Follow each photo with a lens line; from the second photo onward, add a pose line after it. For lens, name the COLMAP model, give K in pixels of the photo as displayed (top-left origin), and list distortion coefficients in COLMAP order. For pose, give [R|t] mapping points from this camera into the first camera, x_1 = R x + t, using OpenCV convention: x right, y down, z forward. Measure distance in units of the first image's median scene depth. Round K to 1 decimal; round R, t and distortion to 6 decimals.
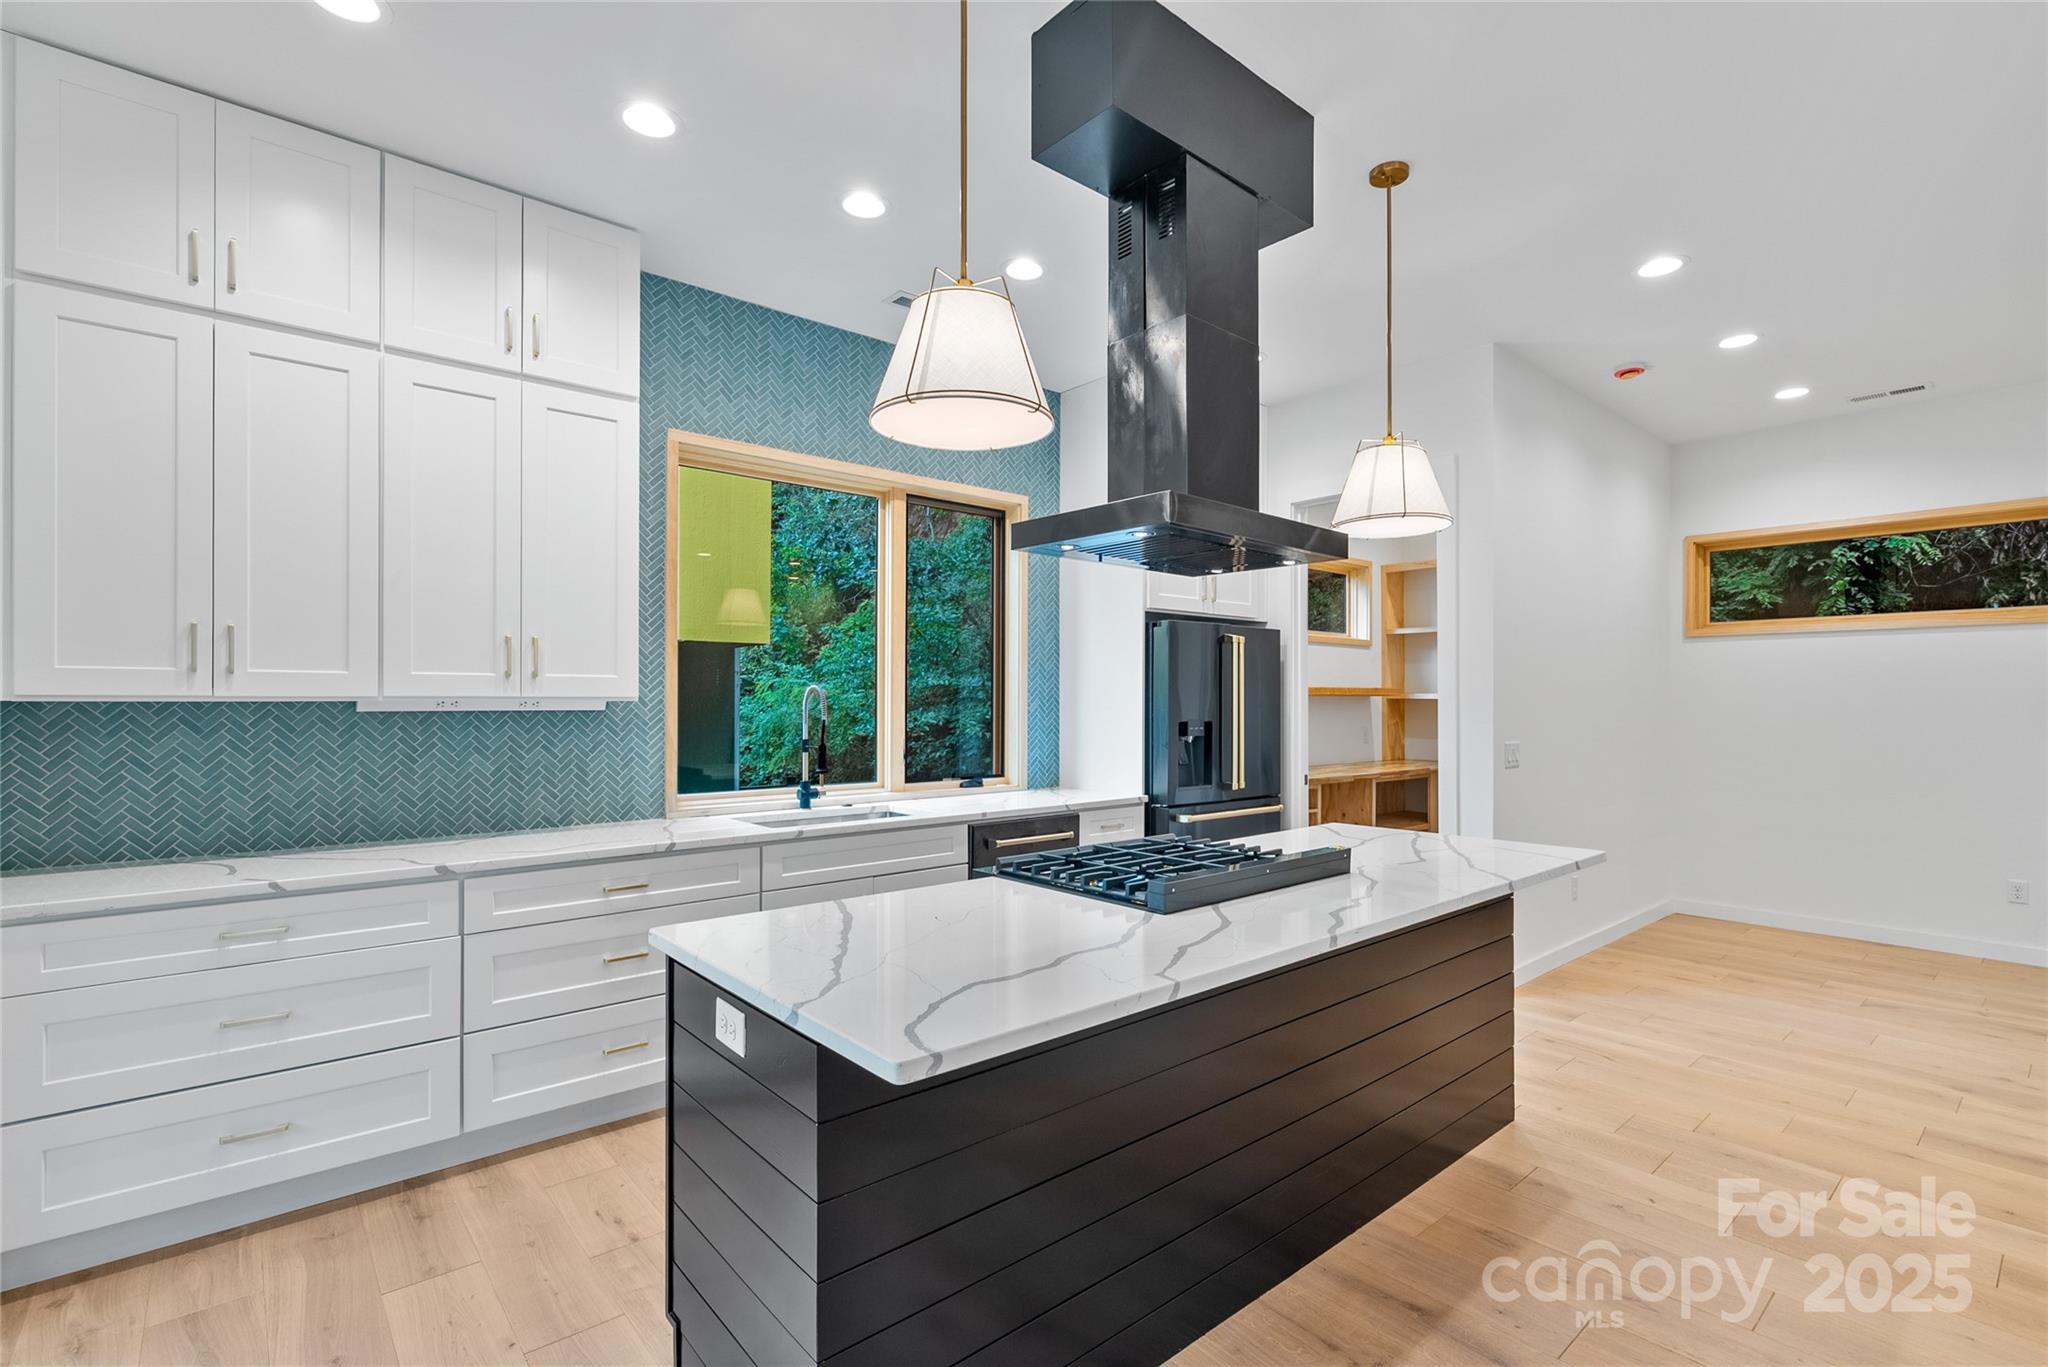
lens RADIAL K [[938.7, 0, 1037.7], [0, 938.7, 696.9], [0, 0, 1]] dist [-0.007392, 0.001960]
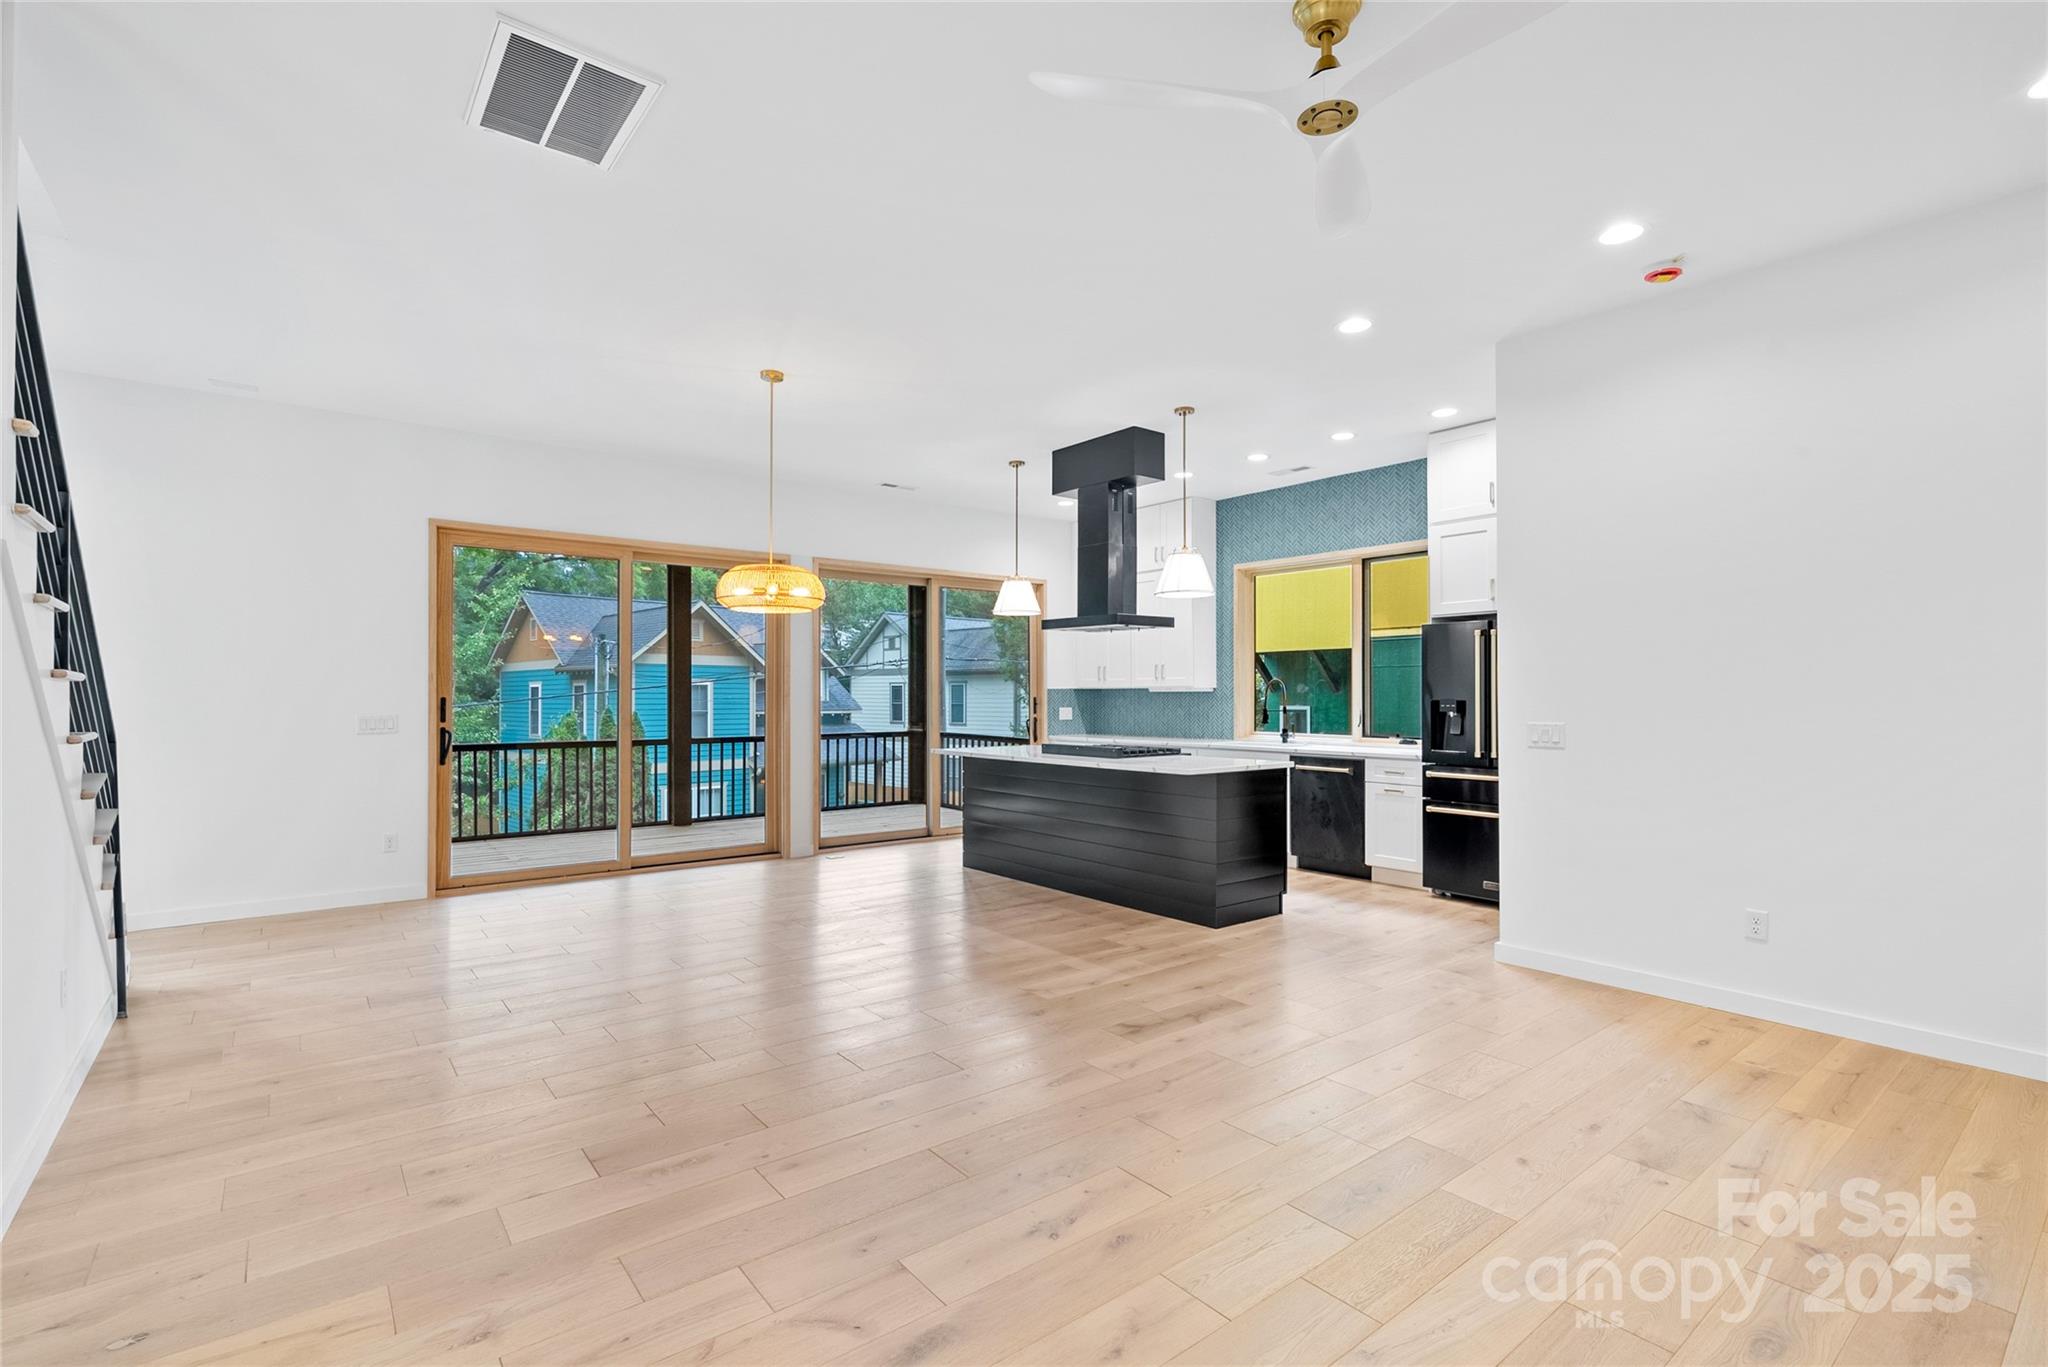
lens RADIAL K [[938.7, 0, 1037.4], [0, 938.7, 687.3], [0, 0, 1]] dist [-0.007392, 0.001960]
pose [[-0.030914, -0.008330, -0.999487, 1.801488], [0.005316, 0.999950, -0.008498, 0.019740], [0.999508, -0.005576, -0.030868, 0.590239]]
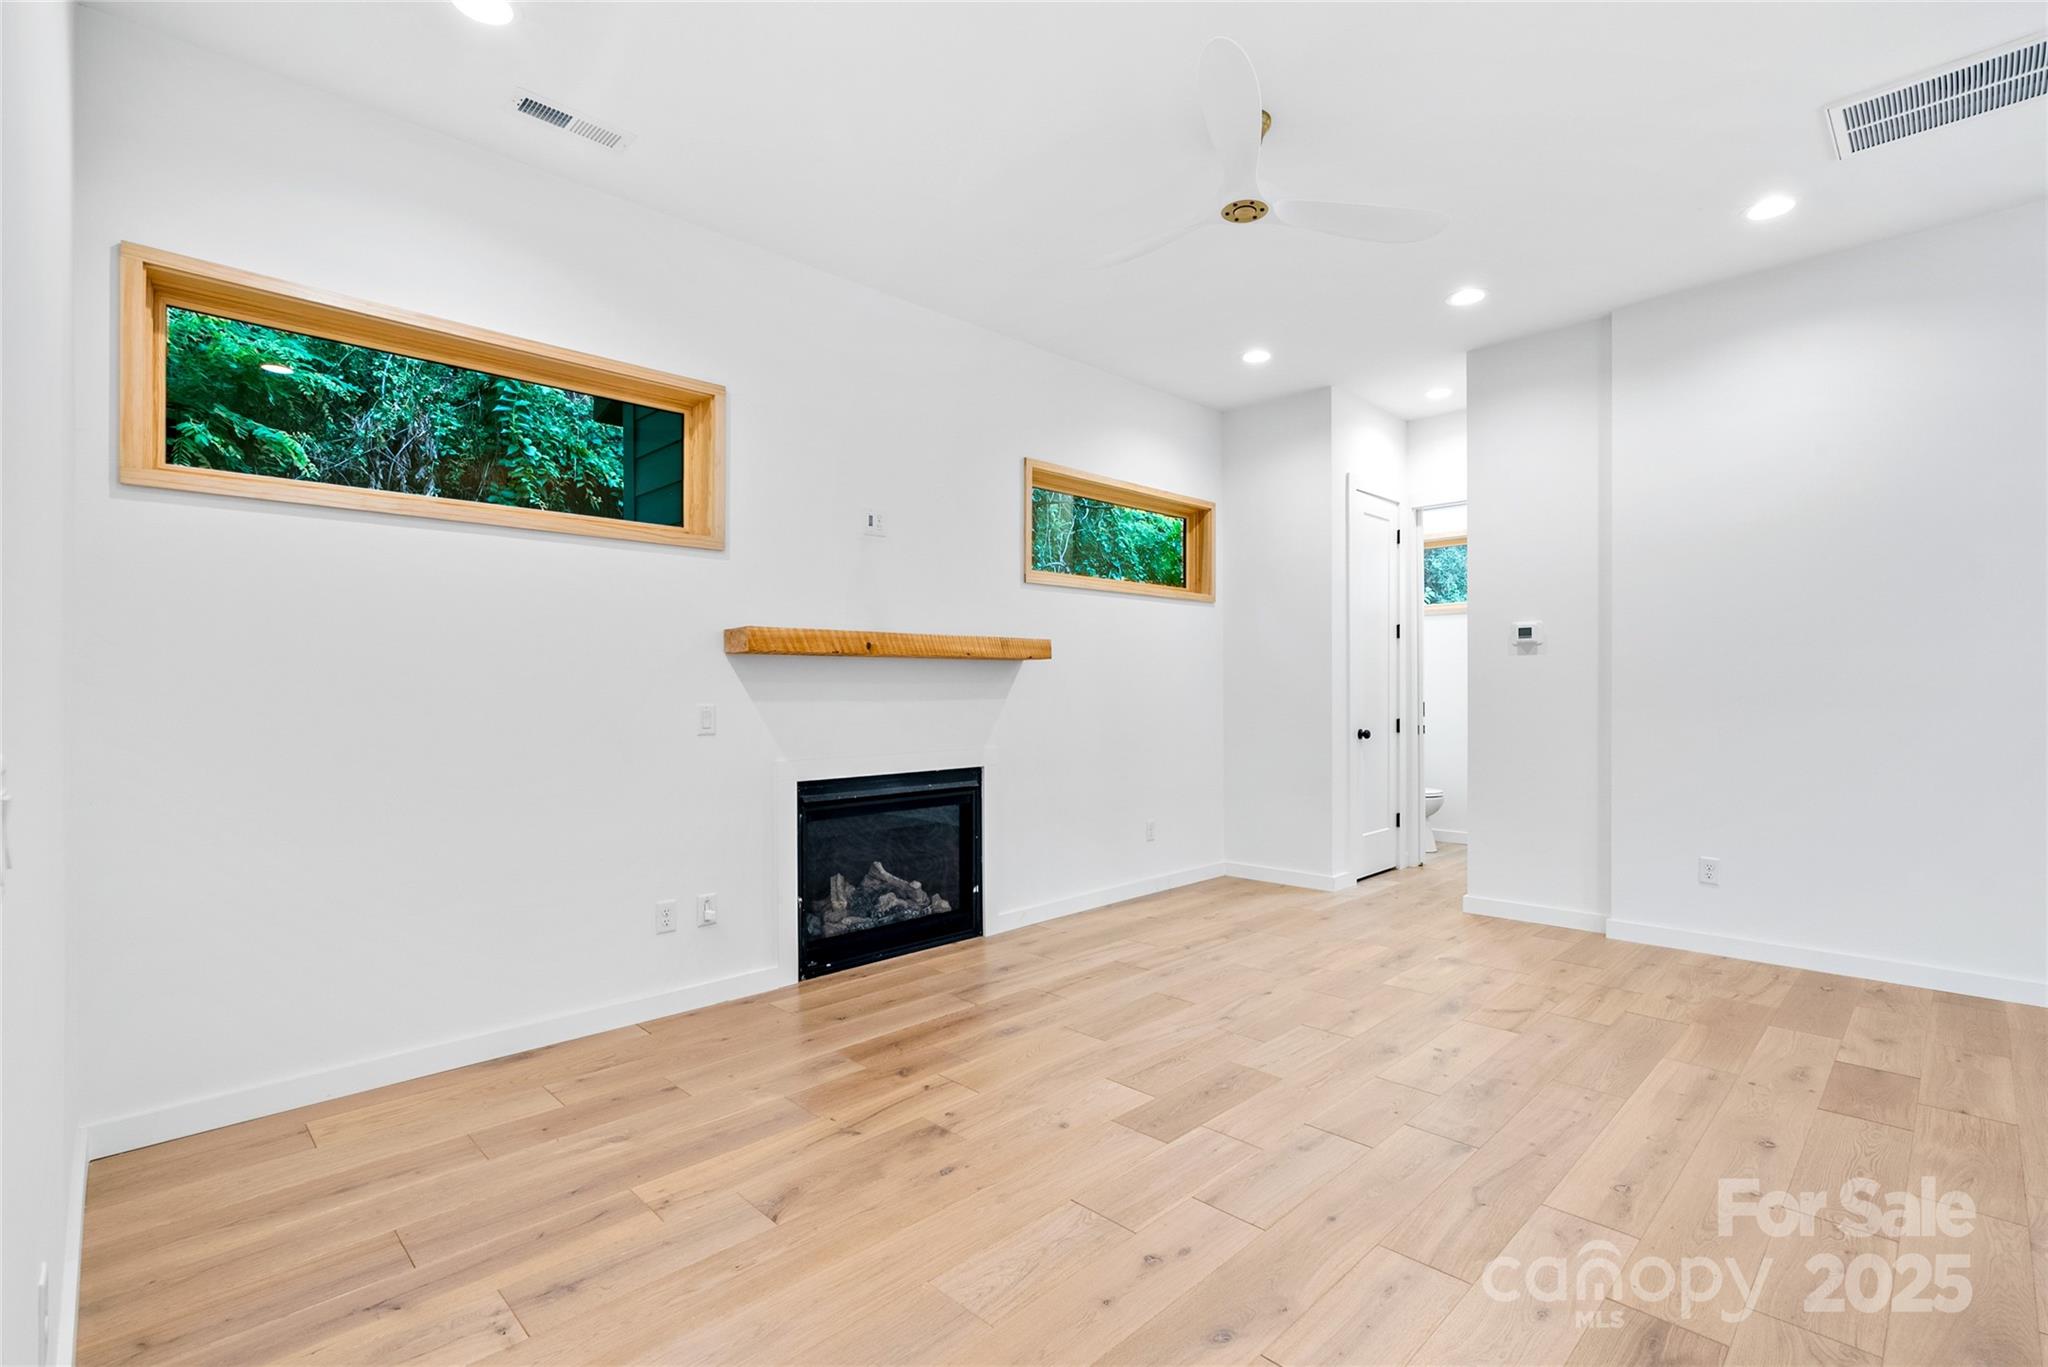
lens RADIAL K [[938.7, 0, 1041.6], [0, 938.7, 683.1], [0, 0, 1]] dist [-0.007392, 0.001960]
pose [[-0.074645, 0.007223, 0.997184, 0.396626], [-0.001817, 0.999971, -0.007379, 0.042619], [-0.997209, -0.002363, -0.074629, 0.995948]]
